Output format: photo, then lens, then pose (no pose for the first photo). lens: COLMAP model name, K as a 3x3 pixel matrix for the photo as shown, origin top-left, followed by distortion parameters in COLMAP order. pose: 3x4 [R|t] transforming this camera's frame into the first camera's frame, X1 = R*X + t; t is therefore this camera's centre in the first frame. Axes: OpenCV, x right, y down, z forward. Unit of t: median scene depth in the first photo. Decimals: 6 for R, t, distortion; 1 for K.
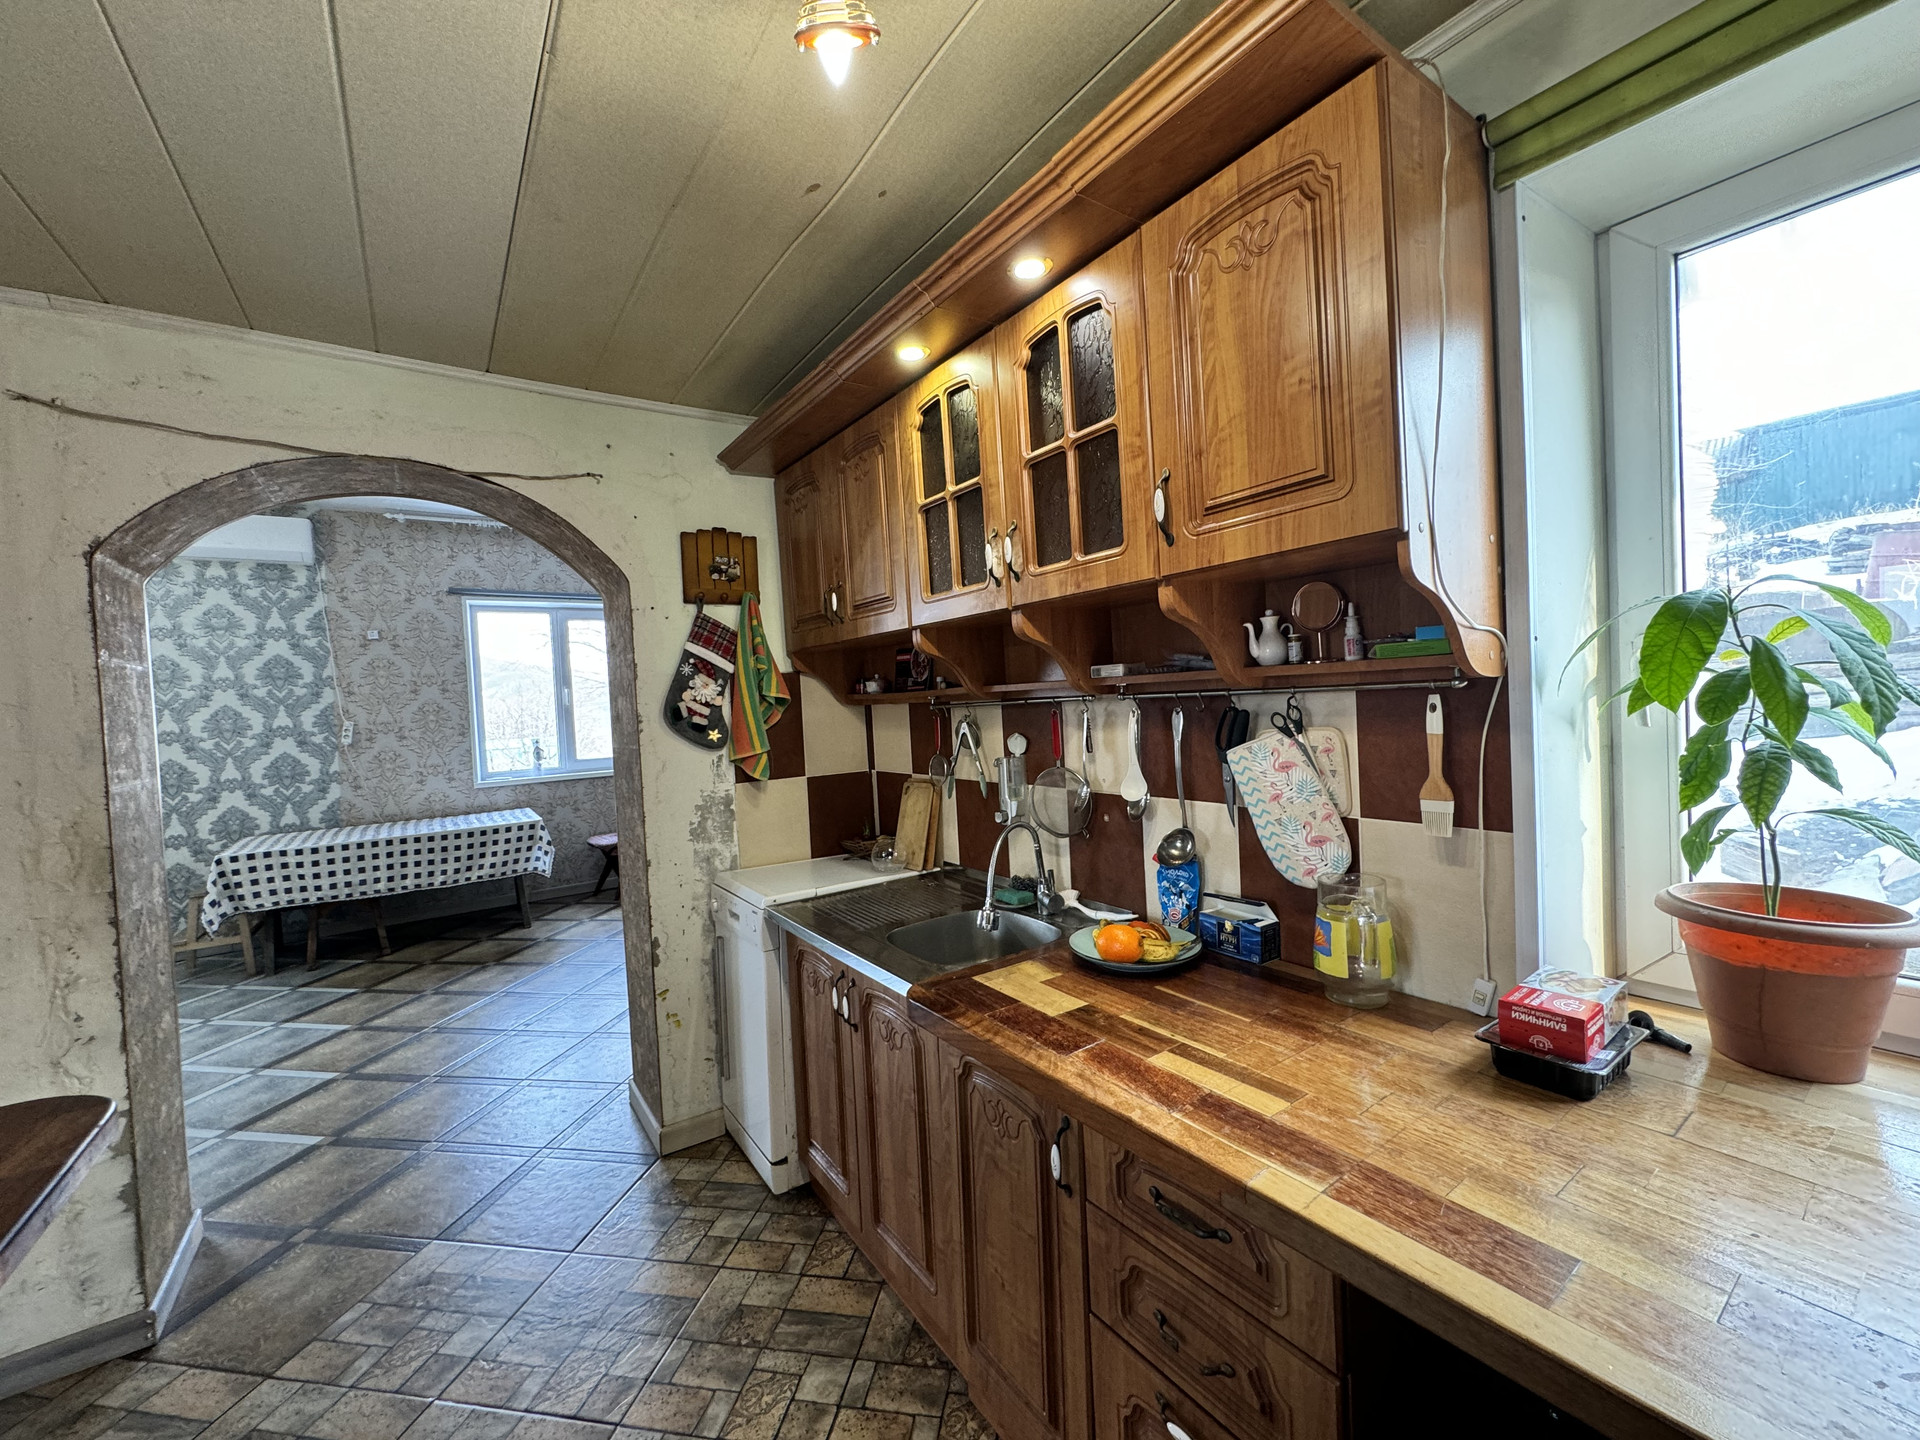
lens RADIAL K [[764.9, 0, 961.0], [0, 764.9, 717.8], [0, 0, 1]] dist [-0.002668, 0.000323]
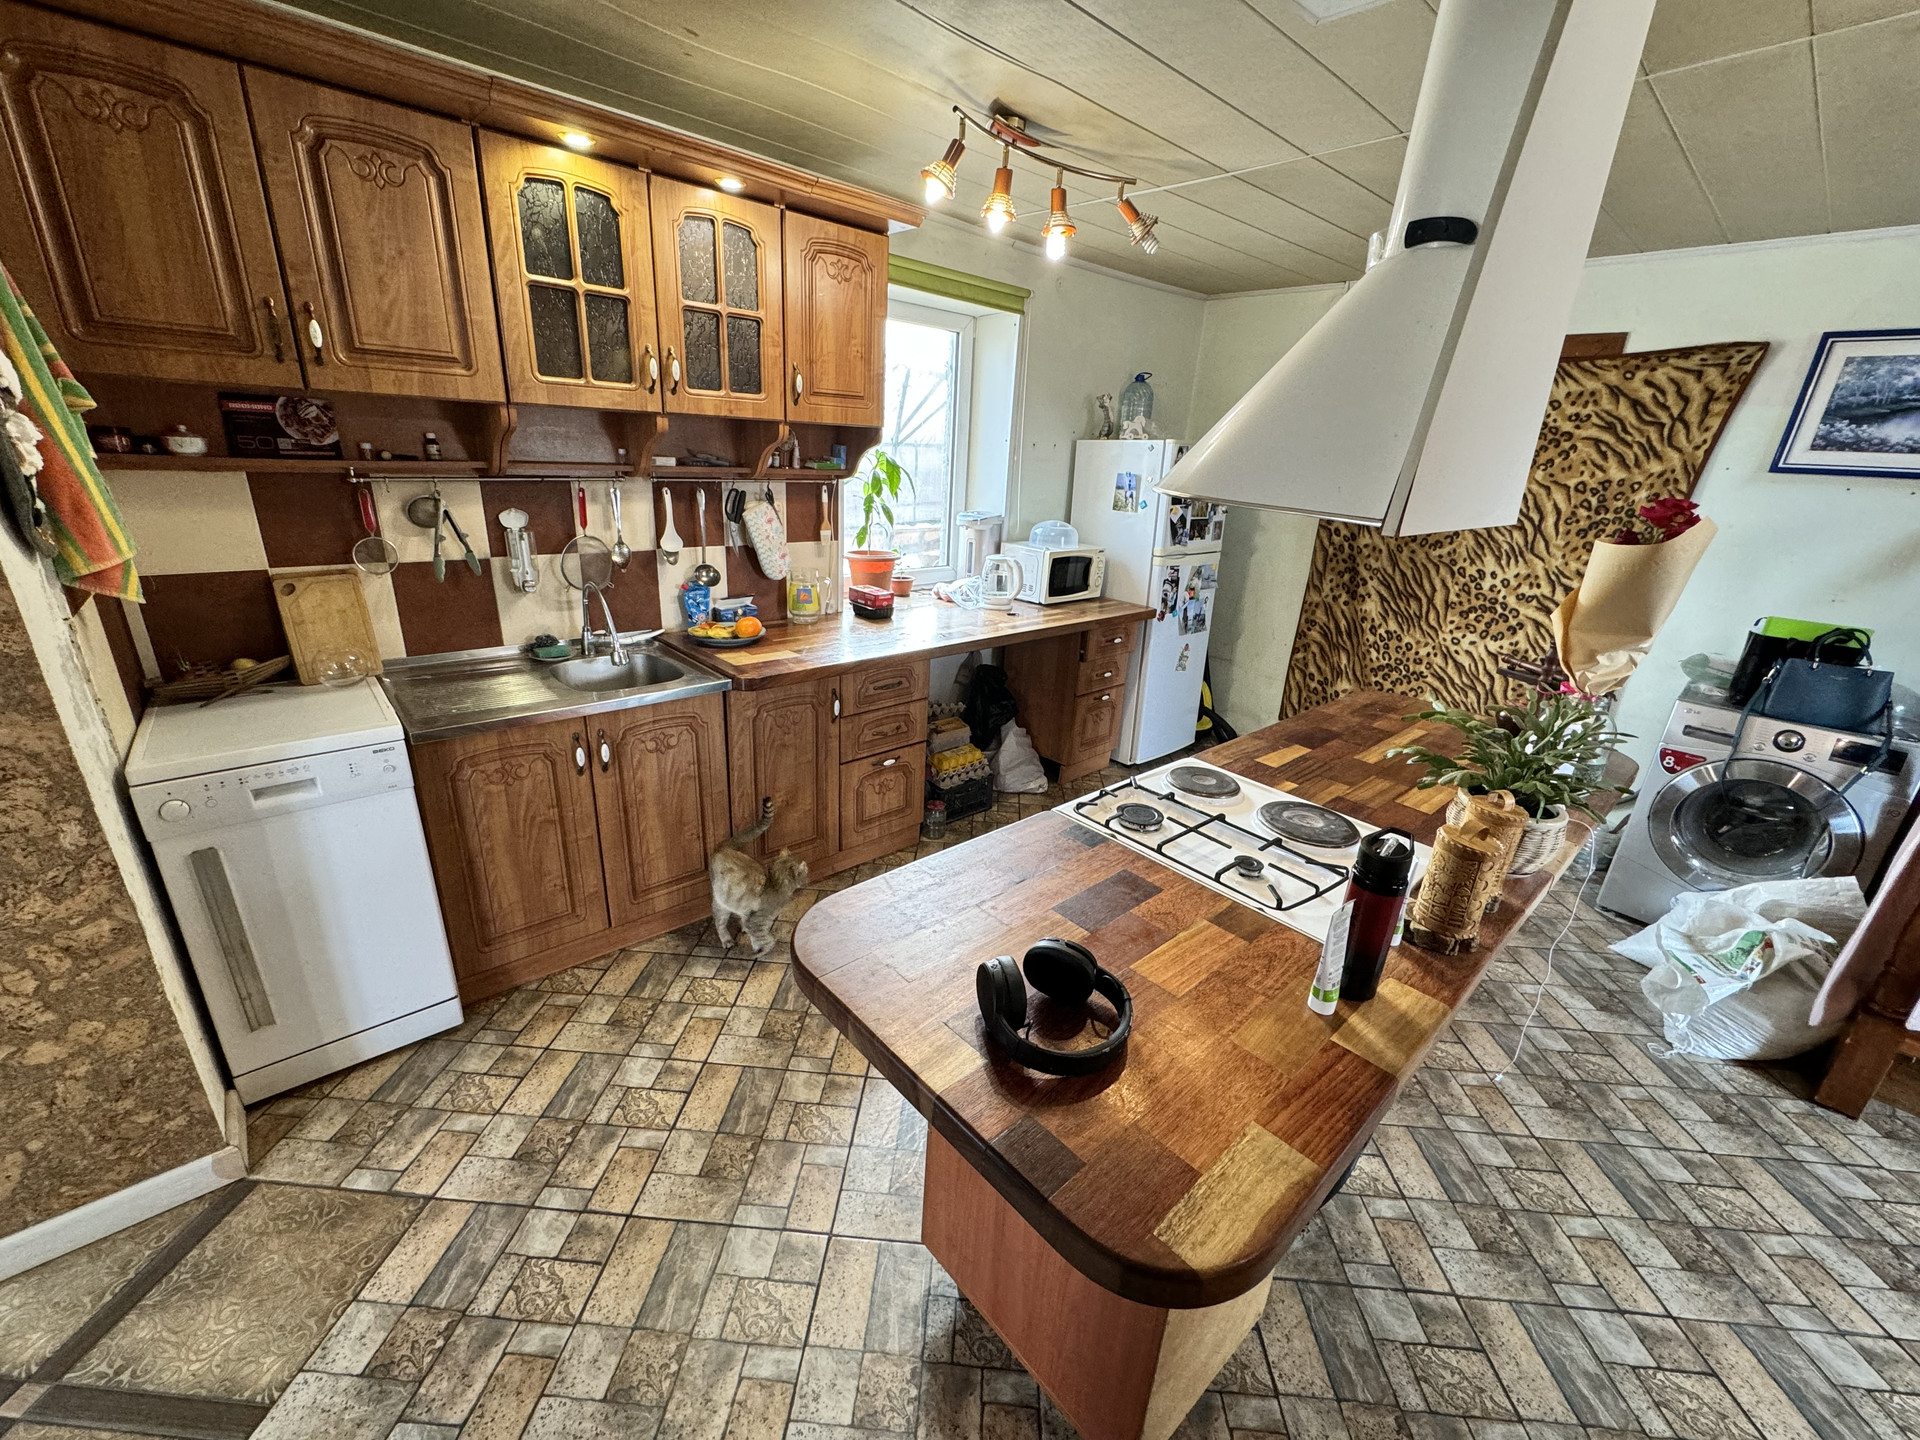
lens RADIAL K [[764.9, 0, 961.0], [0, 764.9, 717.8], [0, 0, 1]] dist [-0.002668, 0.000323]
pose [[-0.120518, -0.293435, 0.948352, -1.356325], [-0.020452, 0.955846, 0.293155, -0.032430], [-0.992500, 0.015935, -0.121198, 0.610533]]
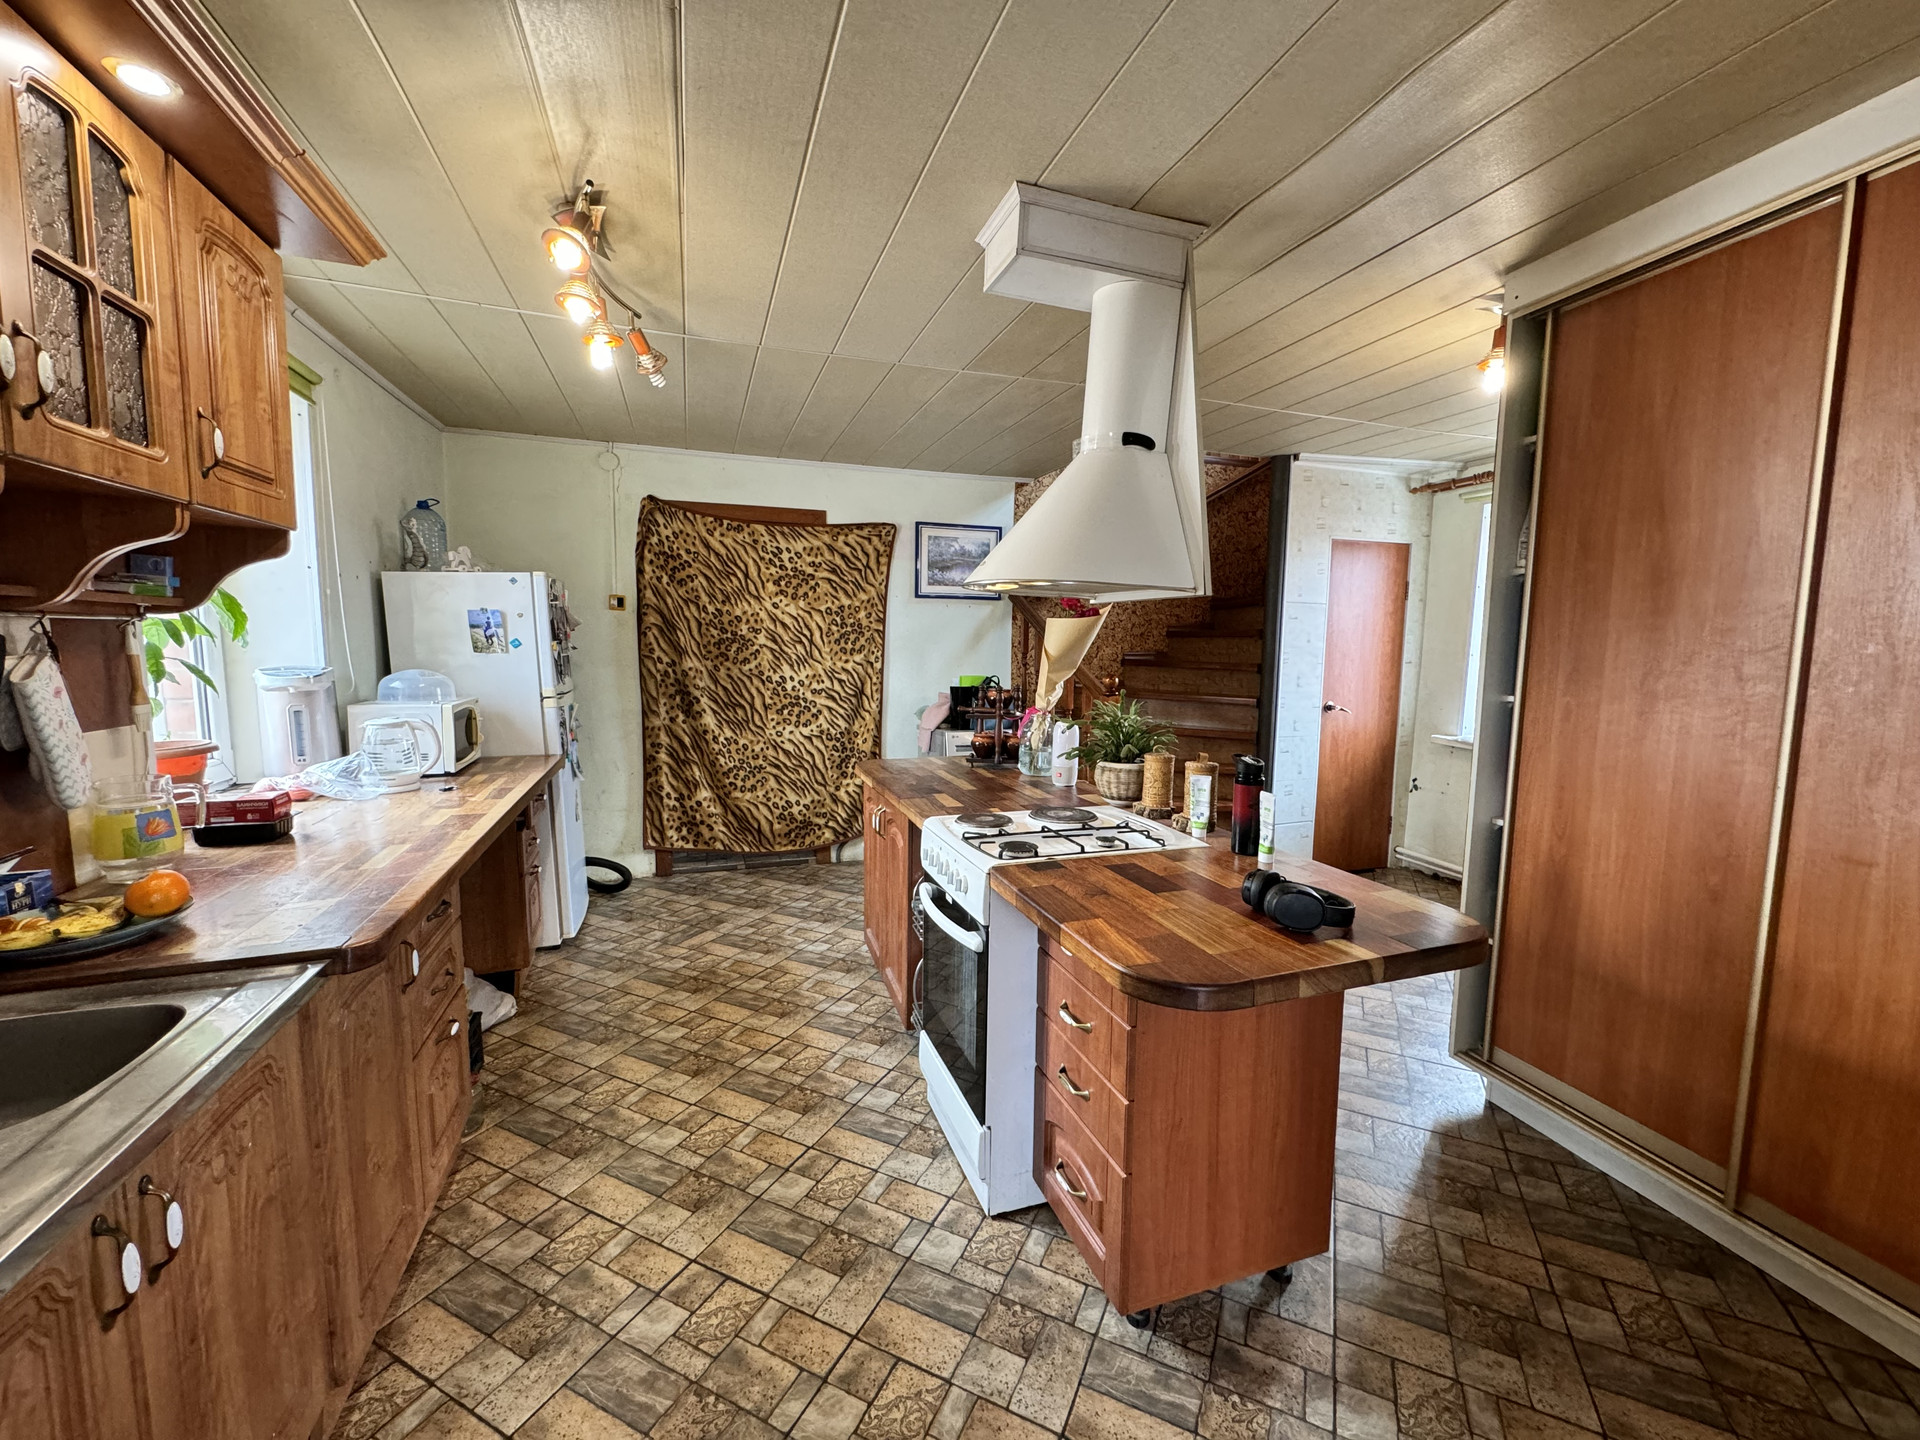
lens RADIAL K [[767.8, 0, 958.8], [0, 767.8, 718.4], [0, 0, 1]] dist [-0.003147, 0.000396]
pose [[-0.962069, 0.012344, 0.272528, -0.780778], [0.045159, 0.992400, 0.114467, 0.028467], [-0.269044, 0.122432, -0.955314, 1.324714]]
